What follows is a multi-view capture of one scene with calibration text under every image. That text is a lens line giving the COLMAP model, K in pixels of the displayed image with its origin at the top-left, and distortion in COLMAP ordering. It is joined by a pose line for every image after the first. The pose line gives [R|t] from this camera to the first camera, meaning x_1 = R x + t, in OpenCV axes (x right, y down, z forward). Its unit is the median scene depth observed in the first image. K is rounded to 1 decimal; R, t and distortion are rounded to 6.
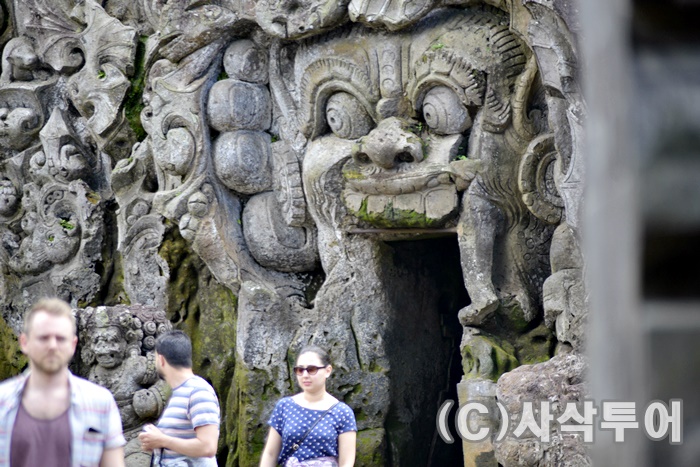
lens RADIAL K [[4848.4, 0, 350.0], [0, 4848.4, 233.5], [0, 0, 1]] dist [-0.355689, -0.627693]
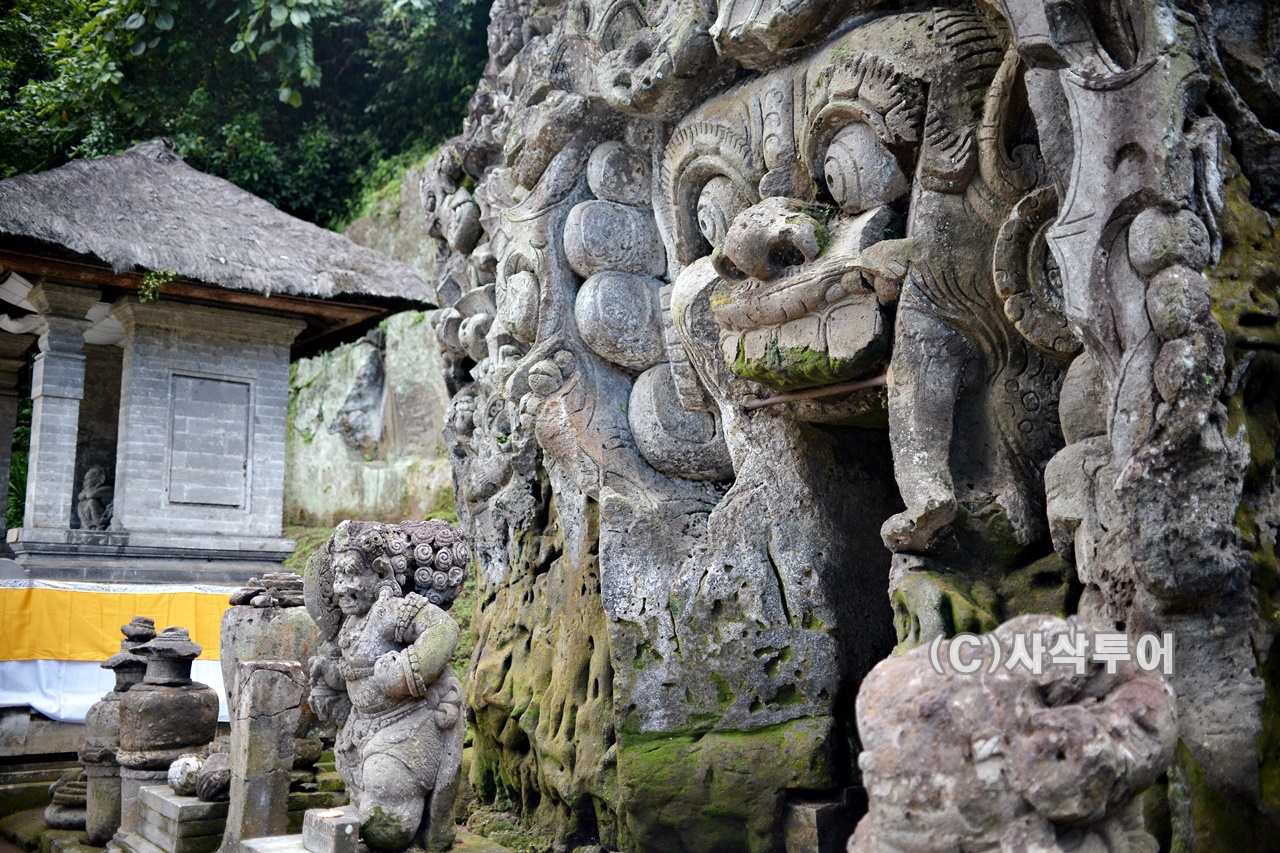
lens RADIAL K [[1256.9, 0, 633.4], [0, 1256.9, 421.3], [0, 0, 1]] dist [-0.003191, -0.000977]
pose [[0.917817, -0.036336, -0.395337, 0.051584], [-0.007093, 0.994143, -0.107840, 0.019607], [0.396940, 0.101782, 0.912184, 0.850200]]
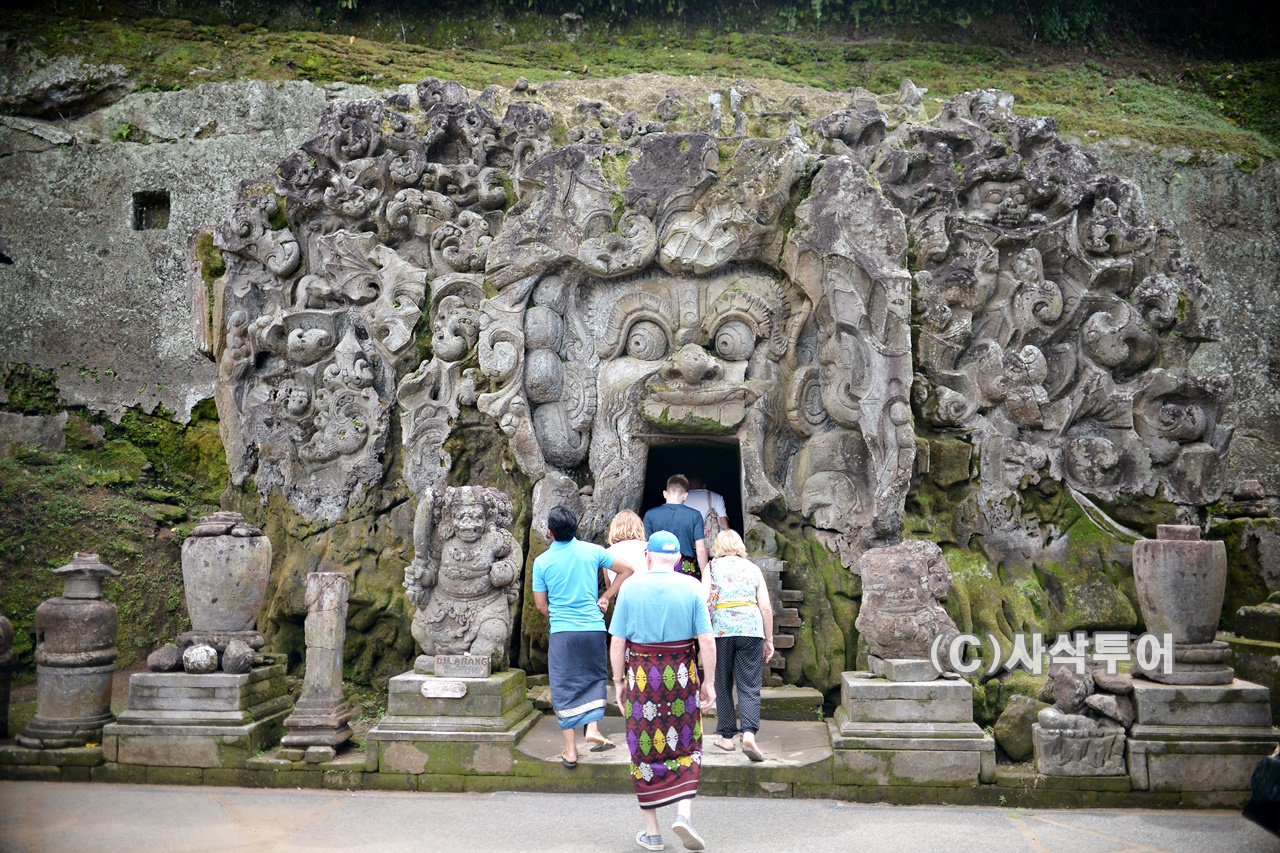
lens RADIAL K [[1256.9, 0, 633.4], [0, 1256.9, 421.3], [0, 0, 1]] dist [-0.003191, -0.000977]
pose [[0.894992, 0.062809, 0.441639, -0.144628], [-0.034719, 0.996843, -0.071410, 0.019267], [-0.444730, 0.048578, 0.894347, 0.714798]]
